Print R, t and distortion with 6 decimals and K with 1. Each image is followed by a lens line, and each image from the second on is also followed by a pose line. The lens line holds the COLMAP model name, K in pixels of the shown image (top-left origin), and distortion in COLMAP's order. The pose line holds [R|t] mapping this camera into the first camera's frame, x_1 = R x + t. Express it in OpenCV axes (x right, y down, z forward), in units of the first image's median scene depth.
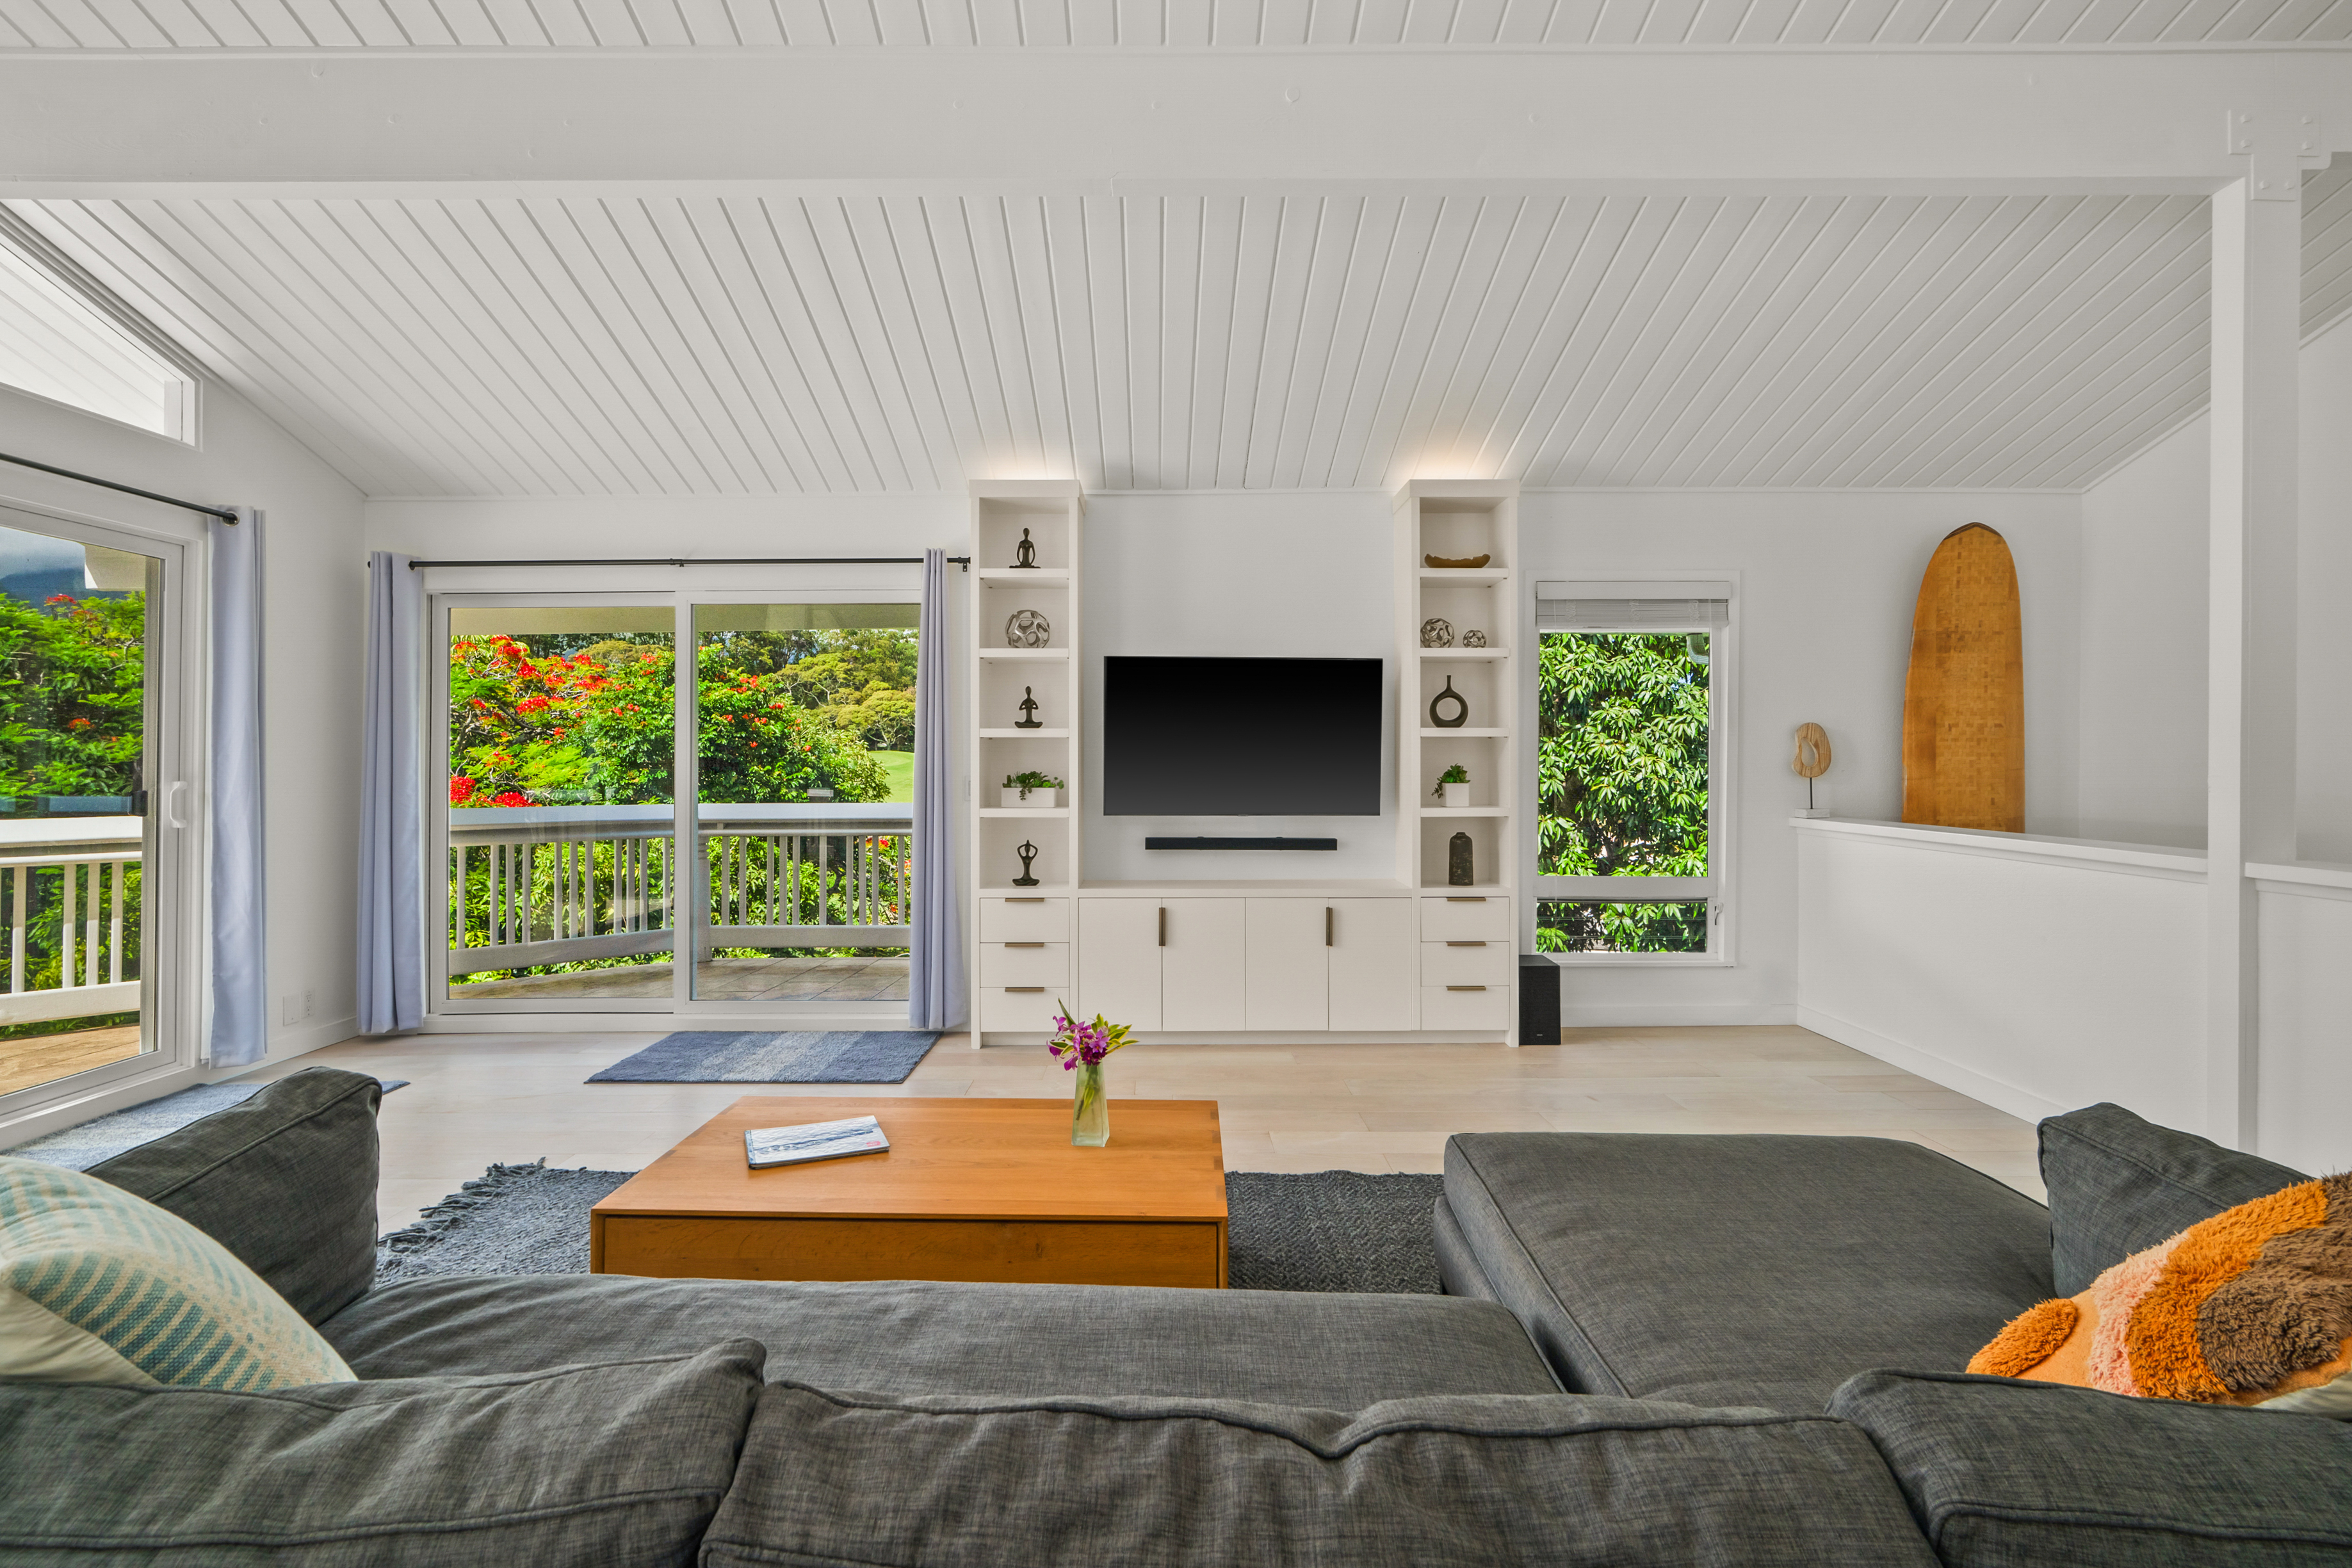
lens RADIAL K [[1030.3, 0, 1124.5], [0, 1030.3, 759.0], [0, 0, 1]] dist [-0.004610, -0.000450]
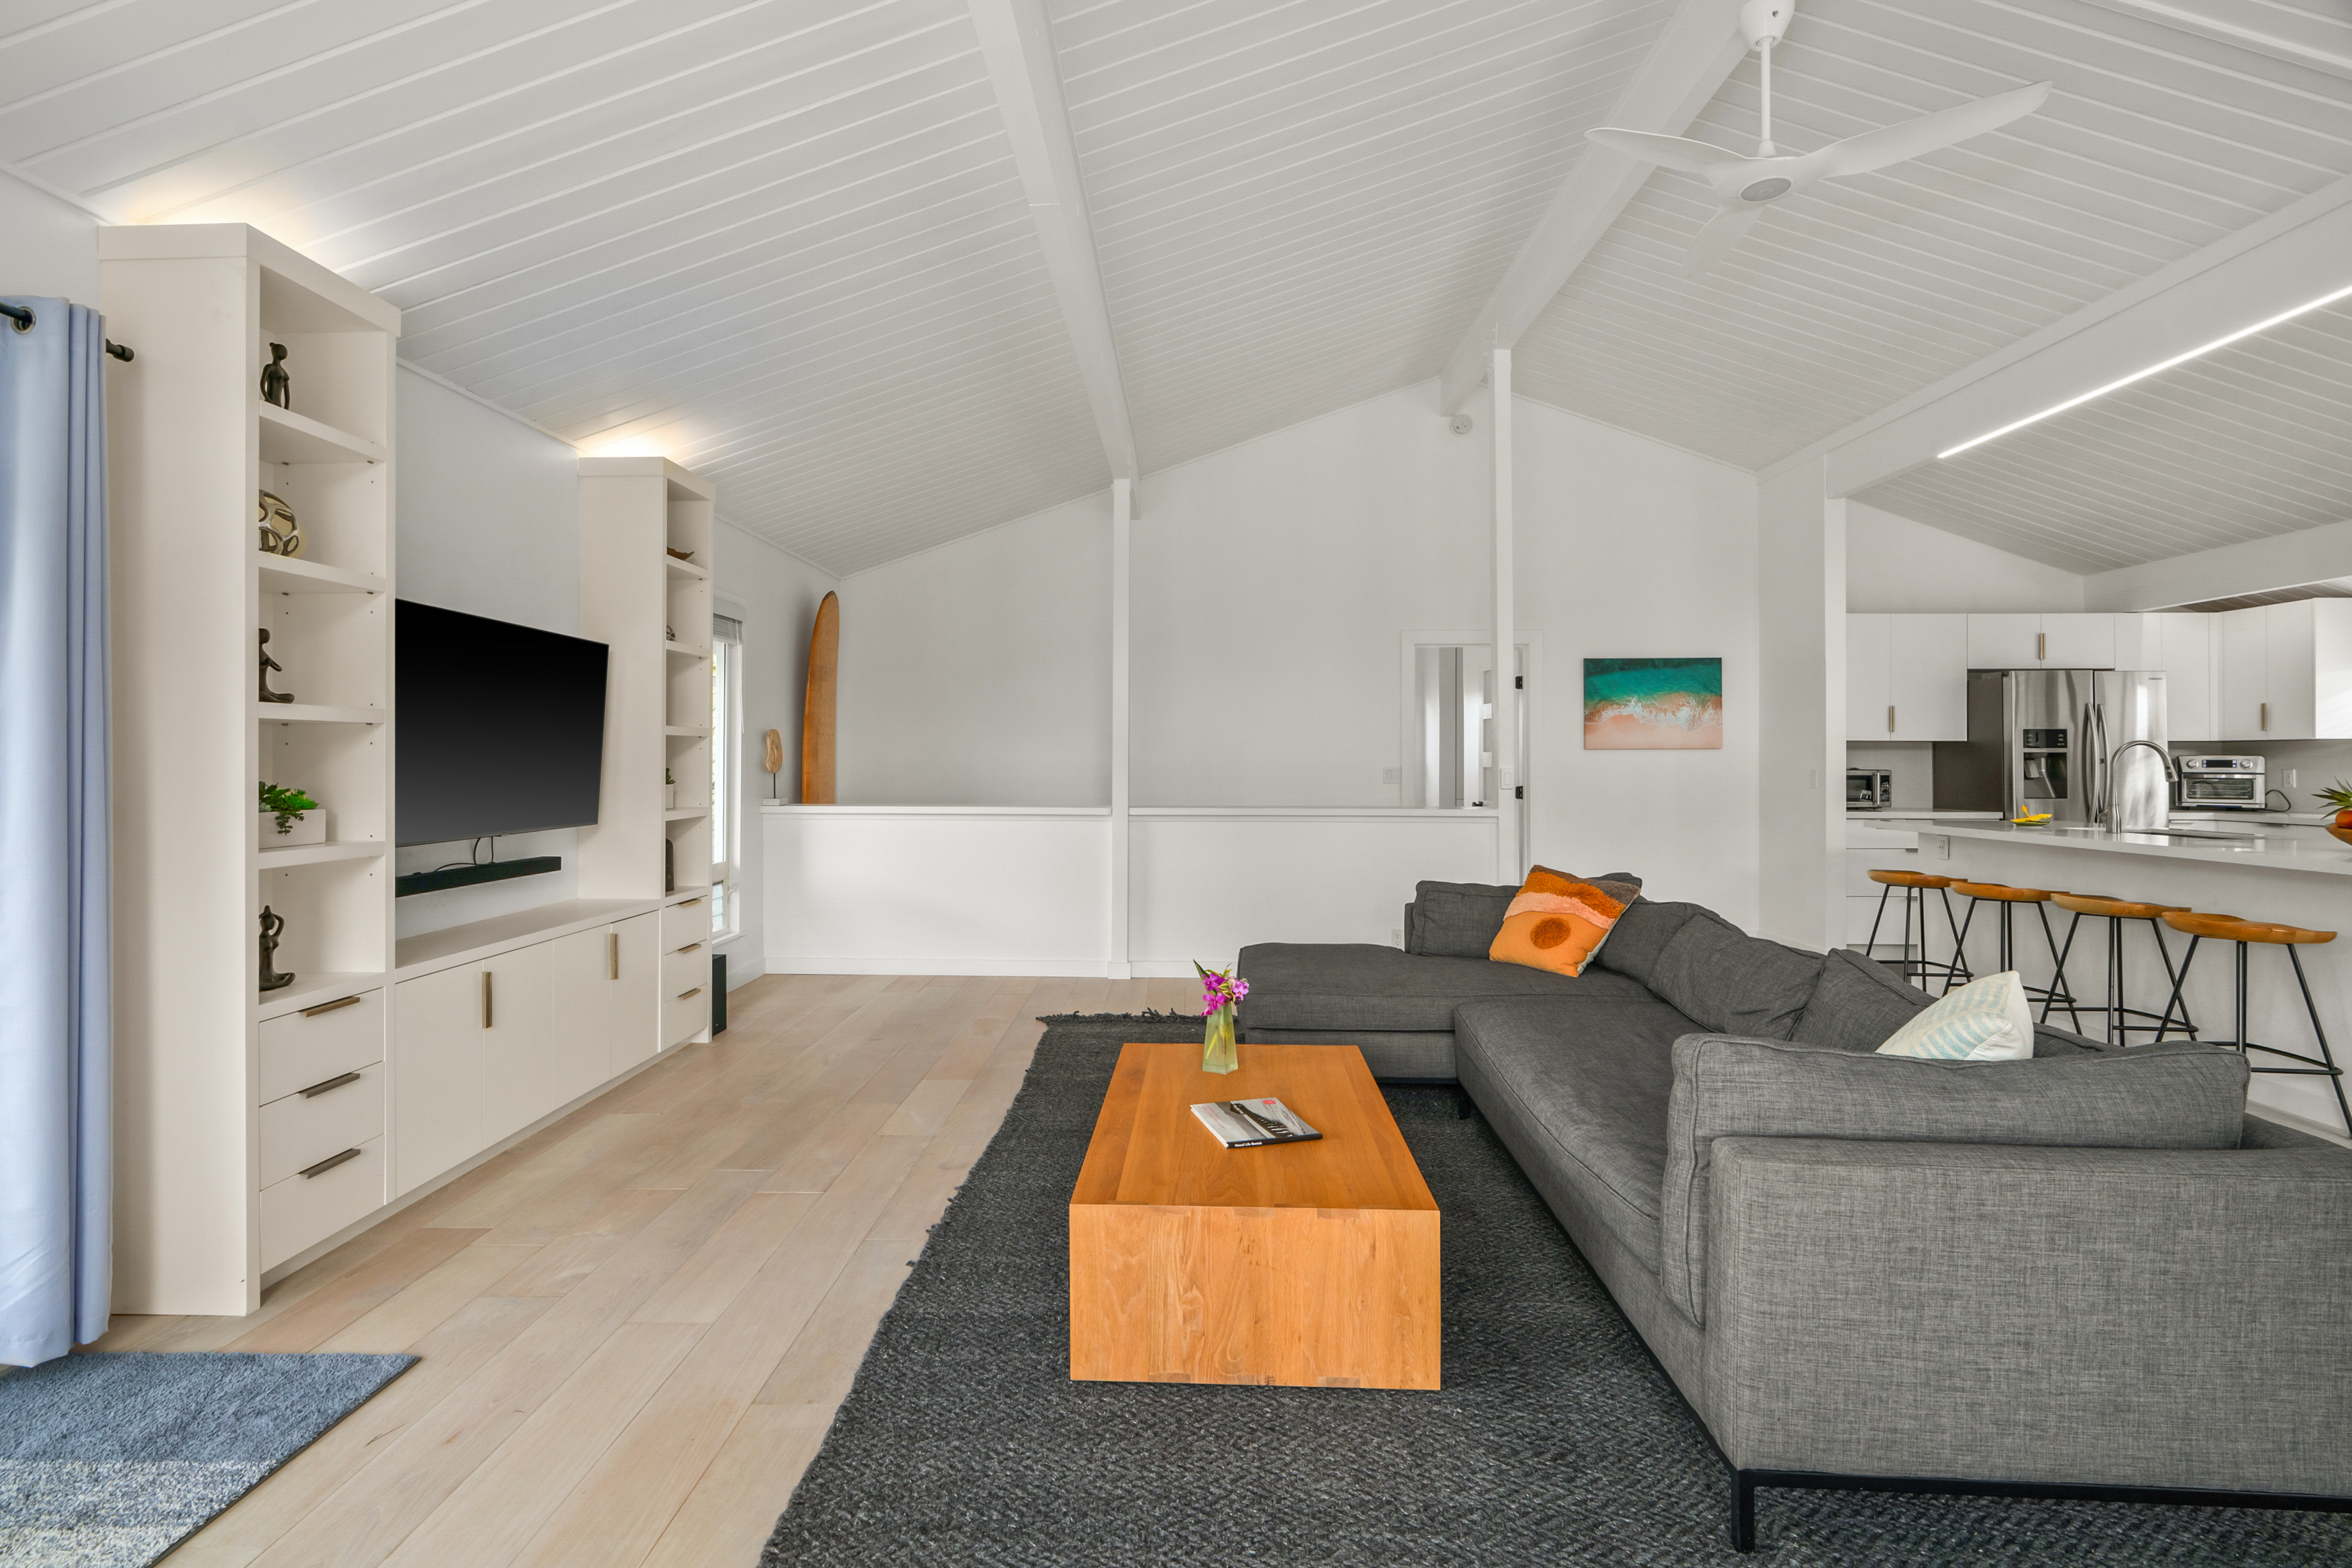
lens RADIAL K [[1139.2, 0, 1174.7], [0, 1139.2, 757.9], [0, 0, 1]] dist [-0.000314, 0.000011]
pose [[0.024893, -0.001947, 0.999688, -0.701210], [-0.000806, 0.999998, 0.001968, -0.002541], [-0.999690, -0.000855, 0.024891, 0.502879]]
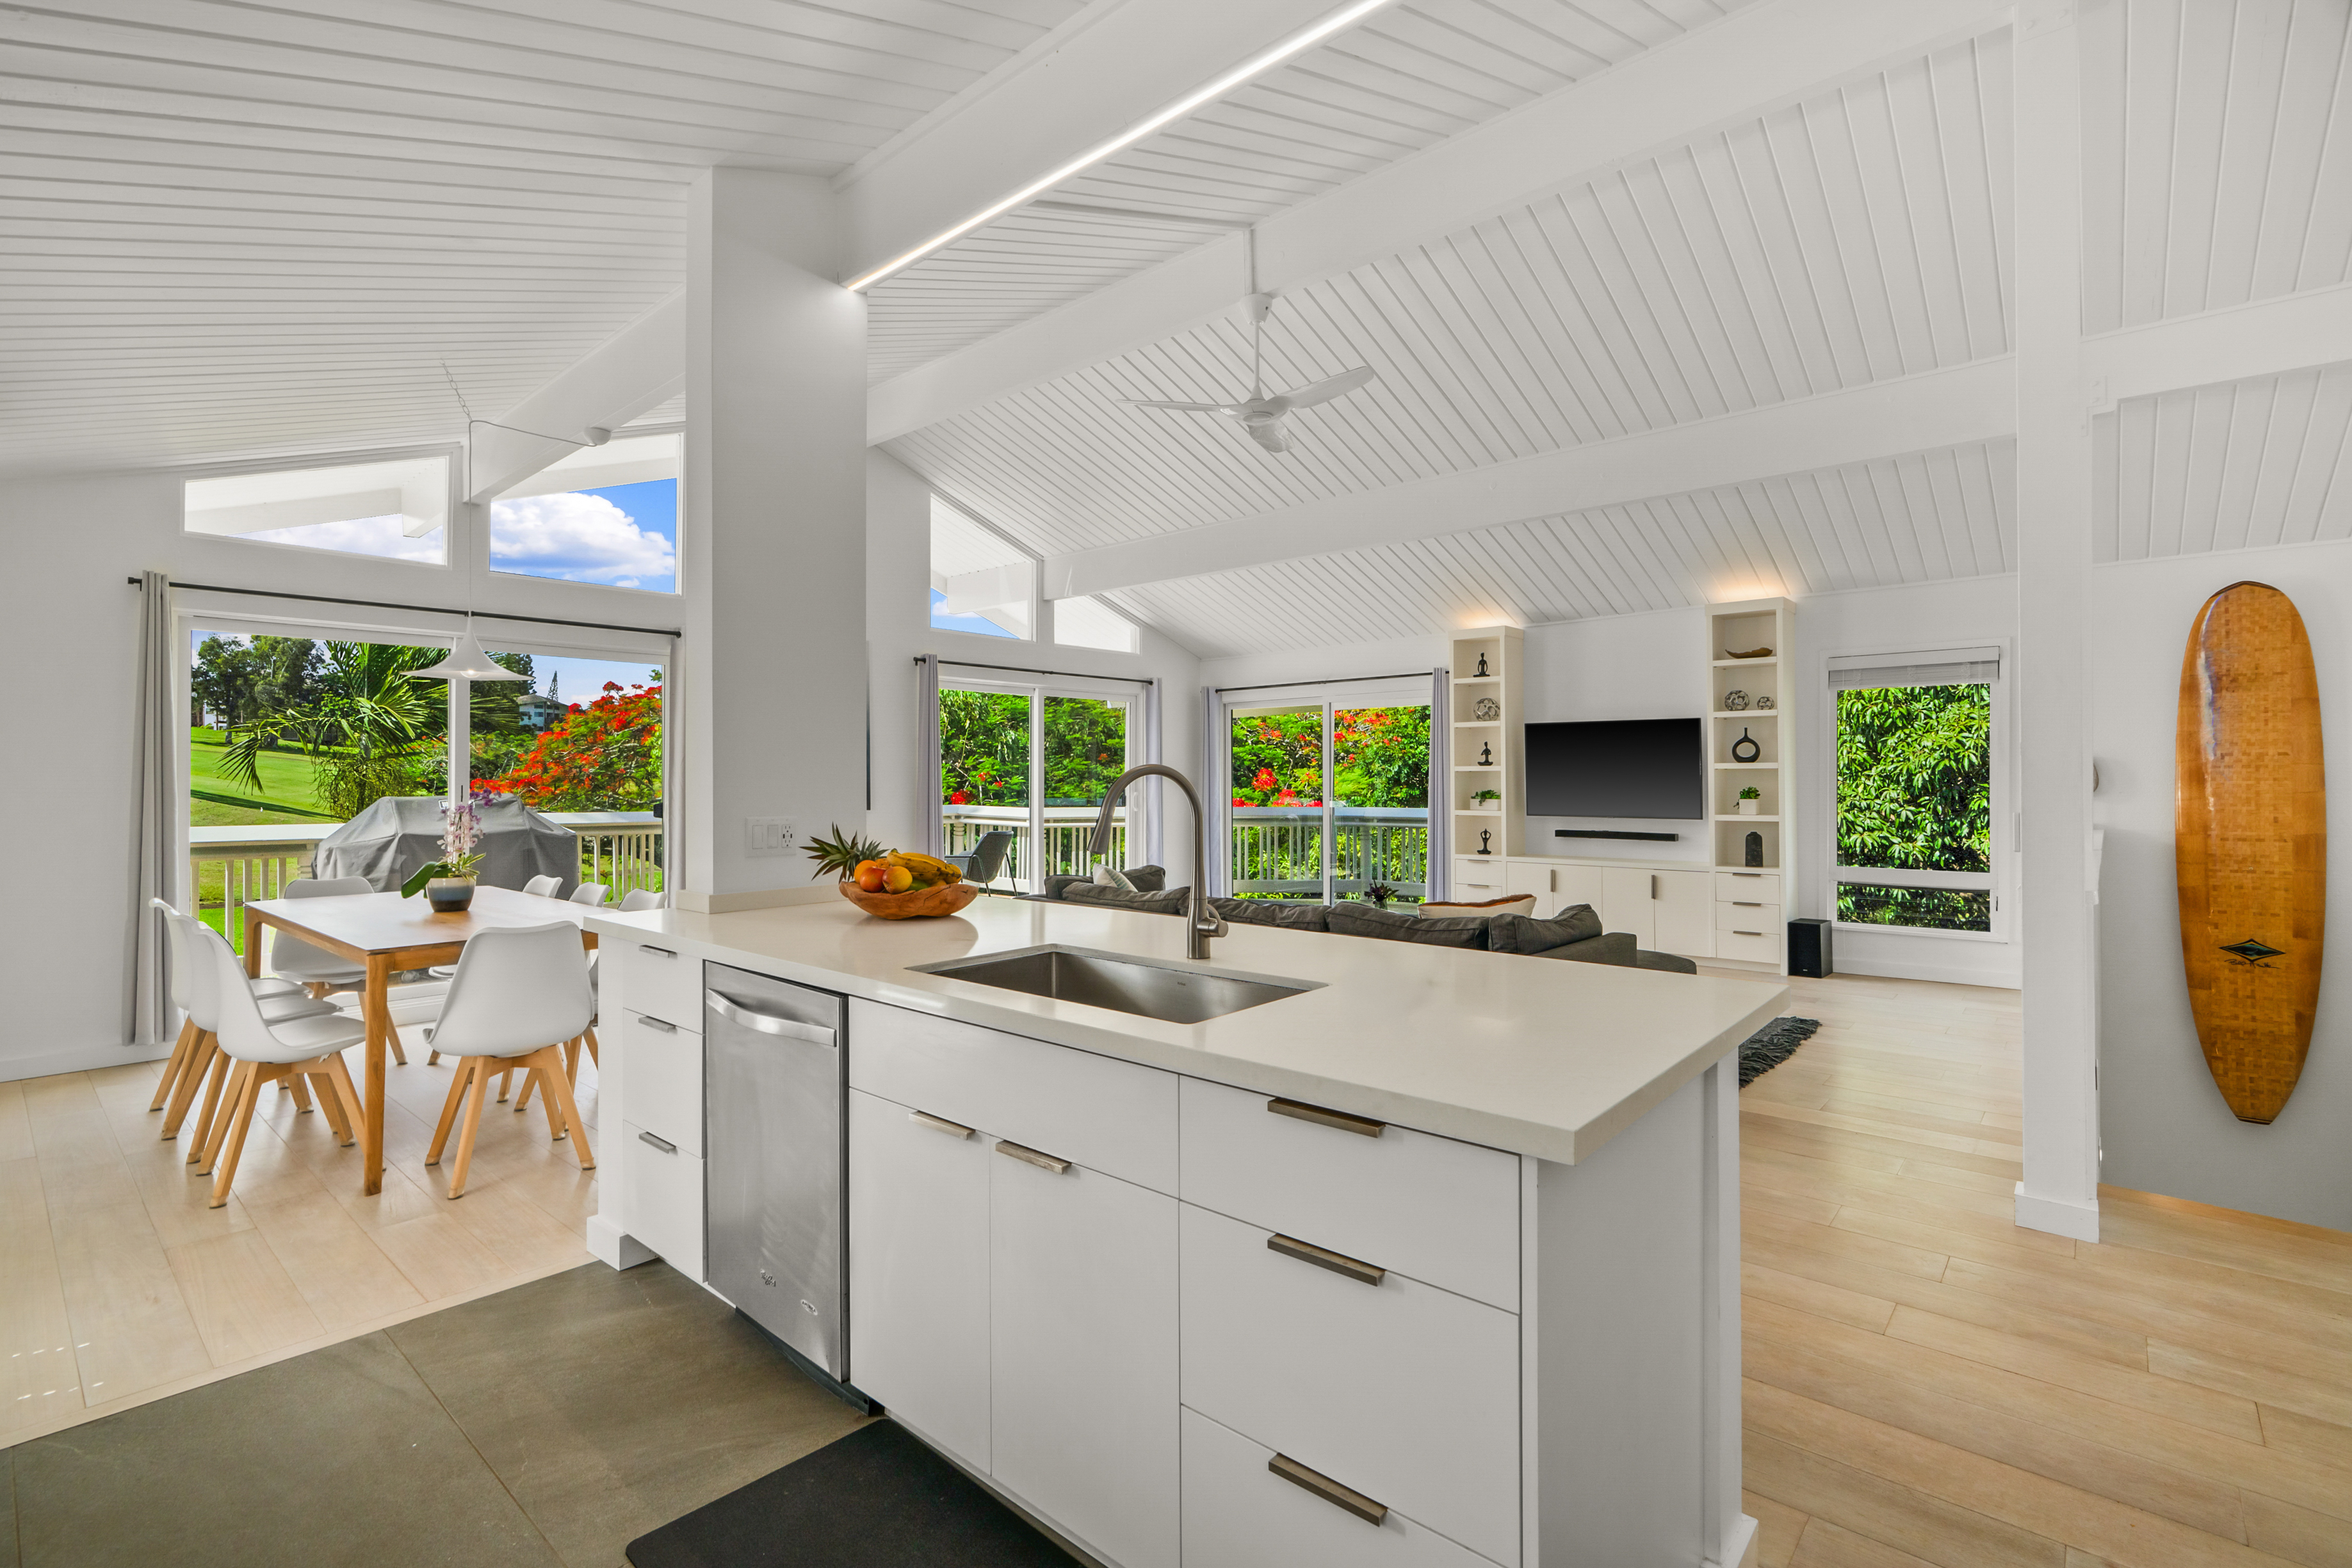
lens RADIAL K [[1058.3, 0, 1165.8], [0, 1058.3, 757.3], [0, 0, 1]] dist [0.001491, -0.000195]
pose [[0.742427, -0.016024, -0.669735, 0.722255], [0.006421, 0.999838, -0.016804, -0.017015], [0.669896, 0.008176, 0.742410, -0.722438]]
